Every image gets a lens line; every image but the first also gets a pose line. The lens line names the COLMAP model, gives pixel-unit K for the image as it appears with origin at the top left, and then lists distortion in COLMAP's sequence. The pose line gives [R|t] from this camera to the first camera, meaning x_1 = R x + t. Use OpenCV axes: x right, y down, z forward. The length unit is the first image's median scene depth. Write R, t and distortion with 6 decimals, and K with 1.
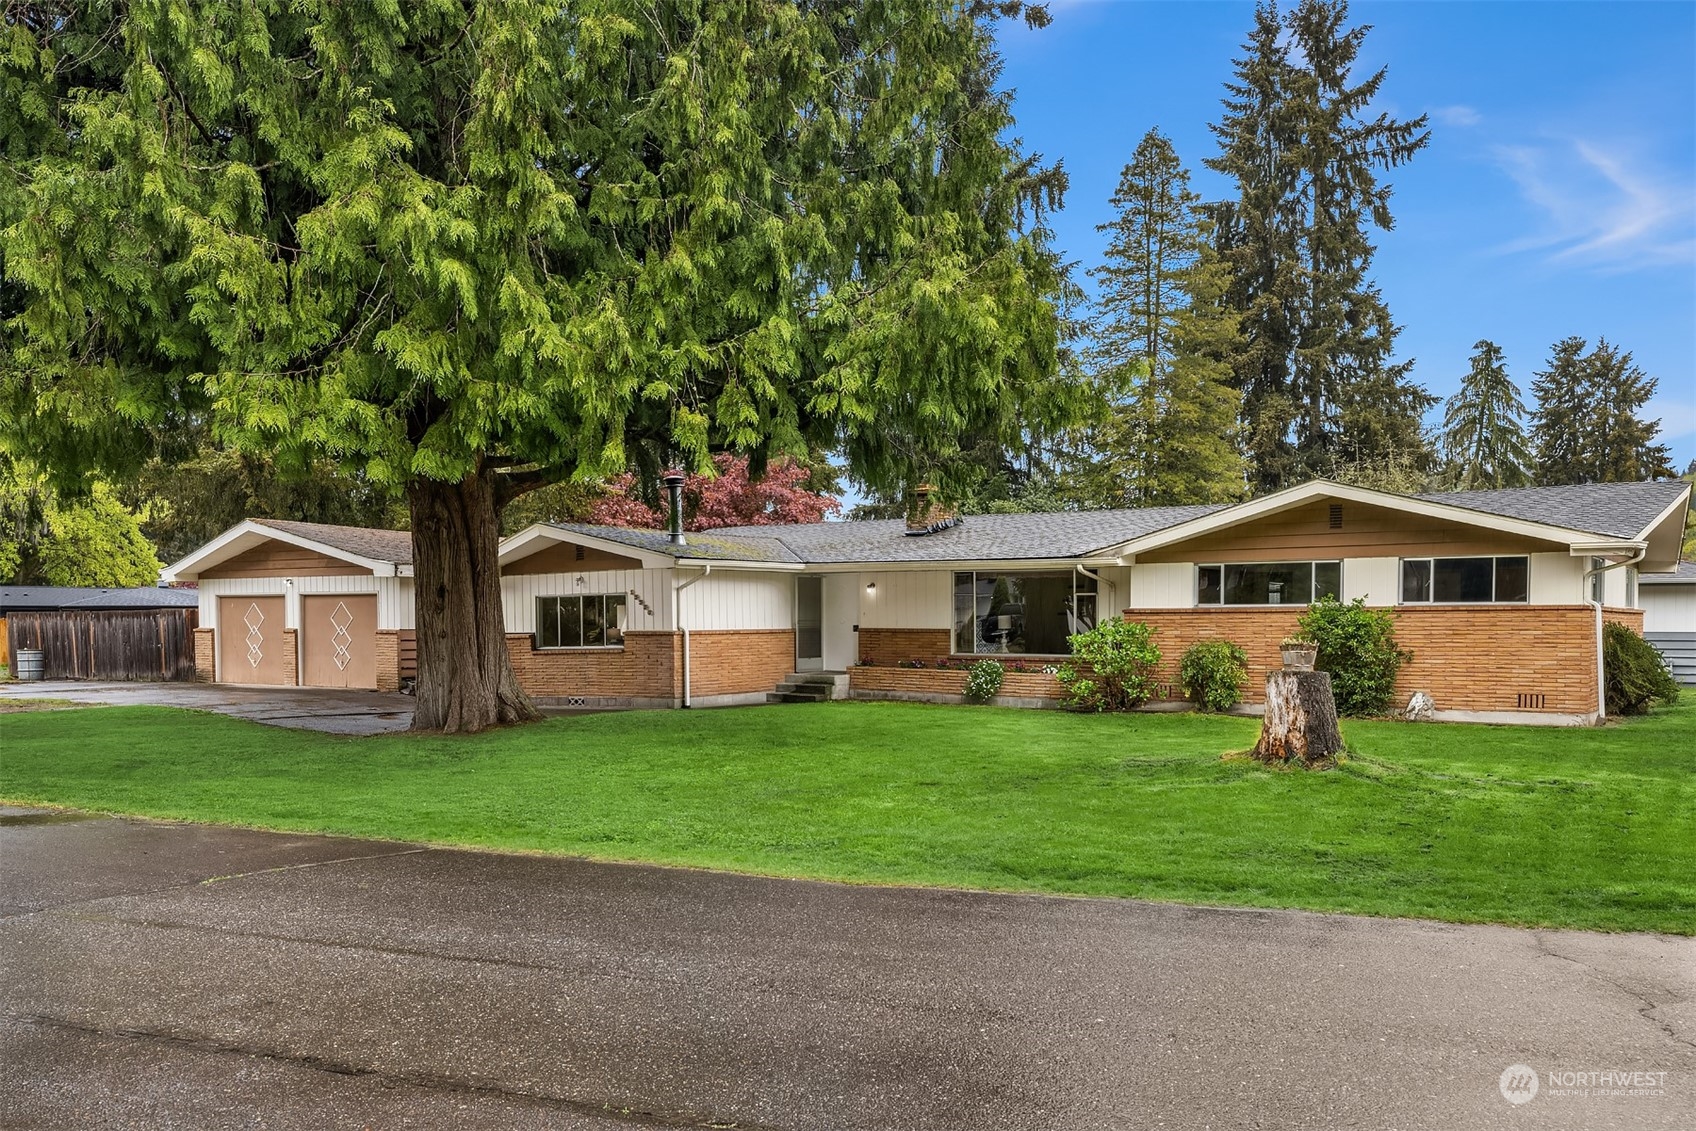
lens RADIAL K [[1285.0, 0, 847.3], [0, 1285.0, 660.3], [0, 0, 1]] dist [0.003020, 0.001245]
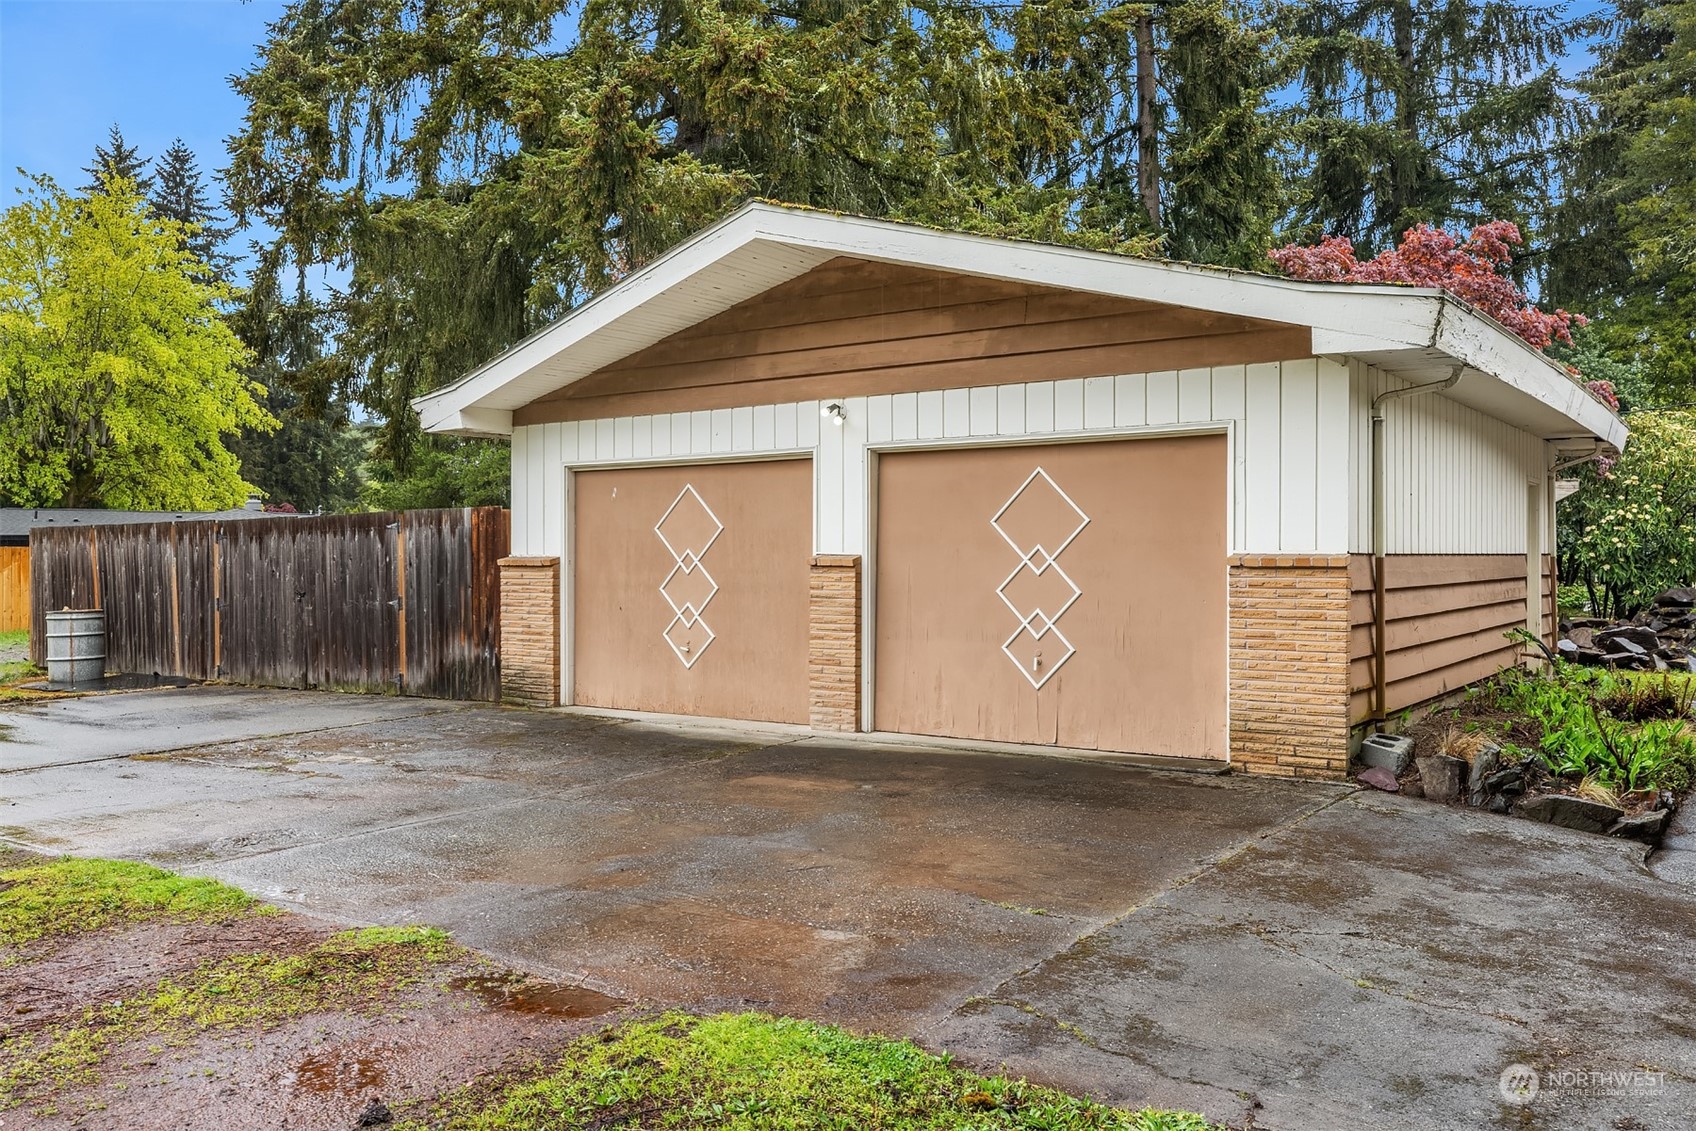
lens RADIAL K [[1399.9, 0, 852.3], [0, 1399.9, 515.5], [0, 0, 1]] dist [0.001343, 0.003004]
pose [[0.998007, -0.007304, -0.062687, -0.374009], [0.003572, 0.998225, -0.059445, -0.012406], [0.063010, 0.059102, 0.996261, 0.591457]]
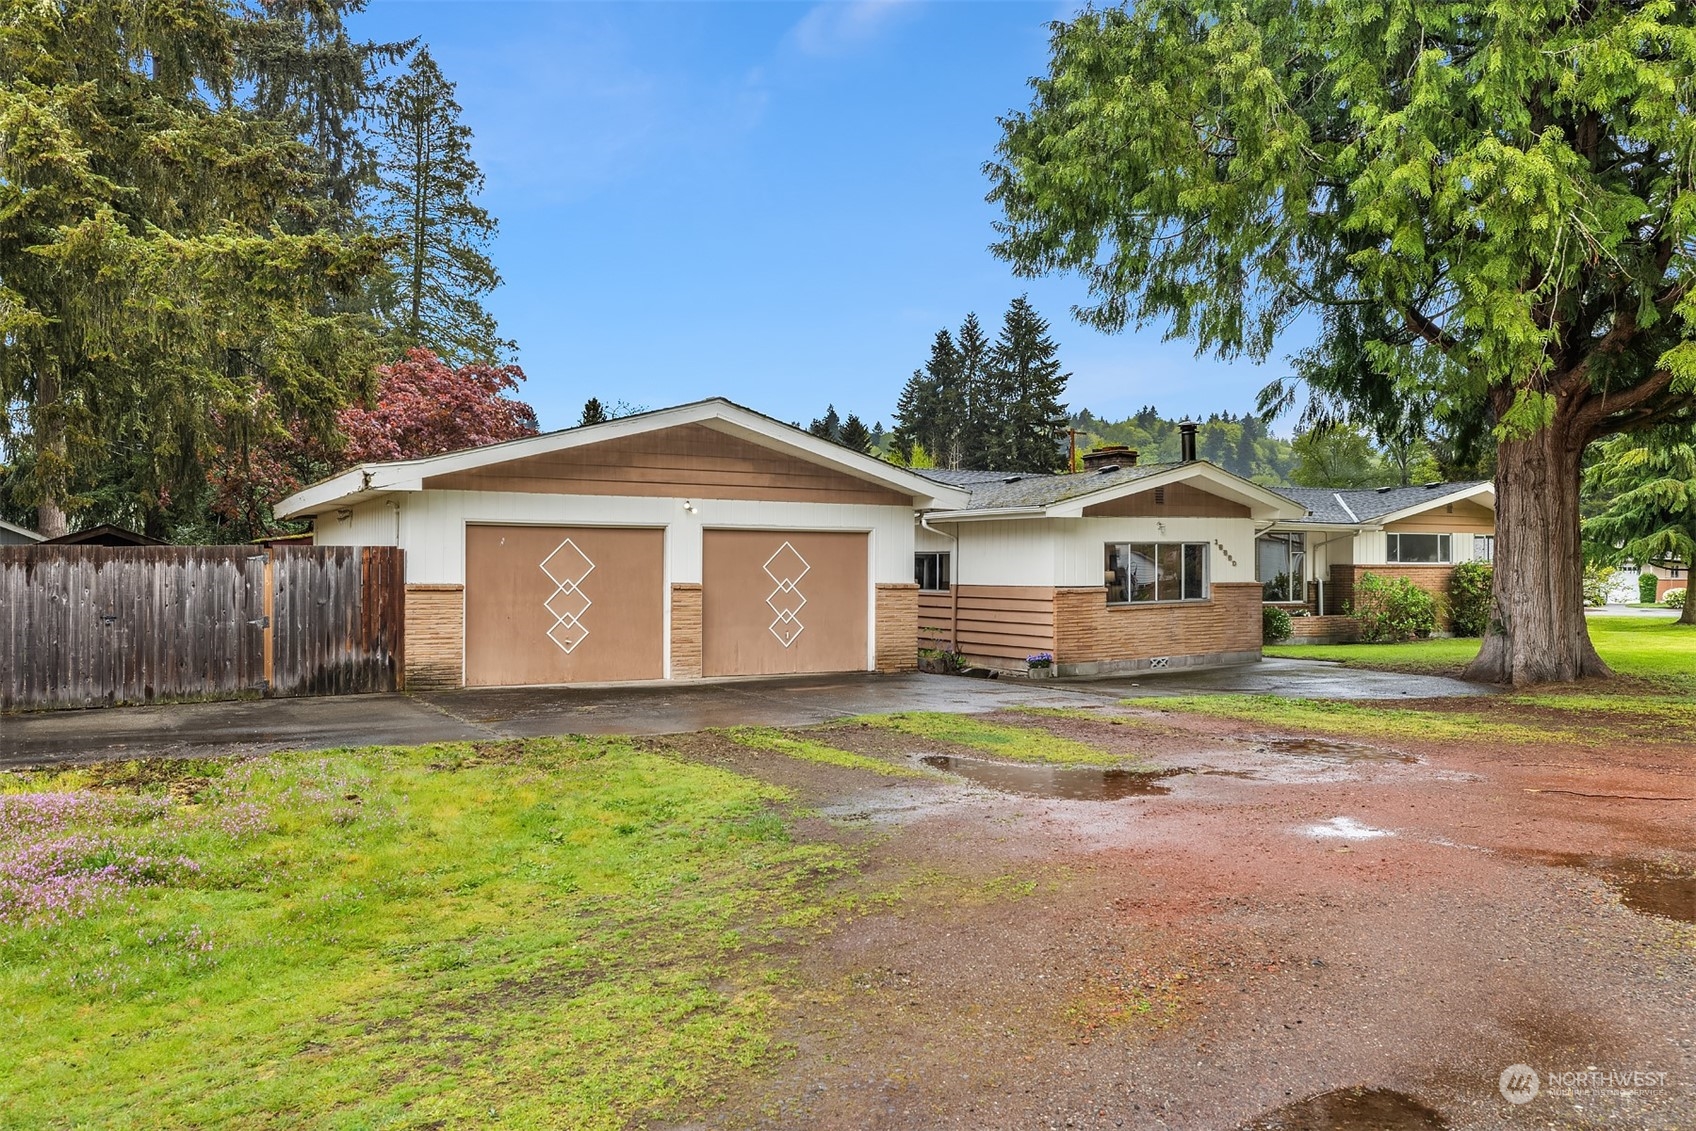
lens RADIAL K [[1399.9, 0, 852.3], [0, 1399.9, 515.5], [0, 0, 1]] dist [0.001343, 0.003004]
pose [[0.446455, 0.040853, 0.893873, -0.911350], [0.029015, 0.997771, -0.060093, -0.013512], [-0.894336, 0.052765, 0.444274, 0.584907]]
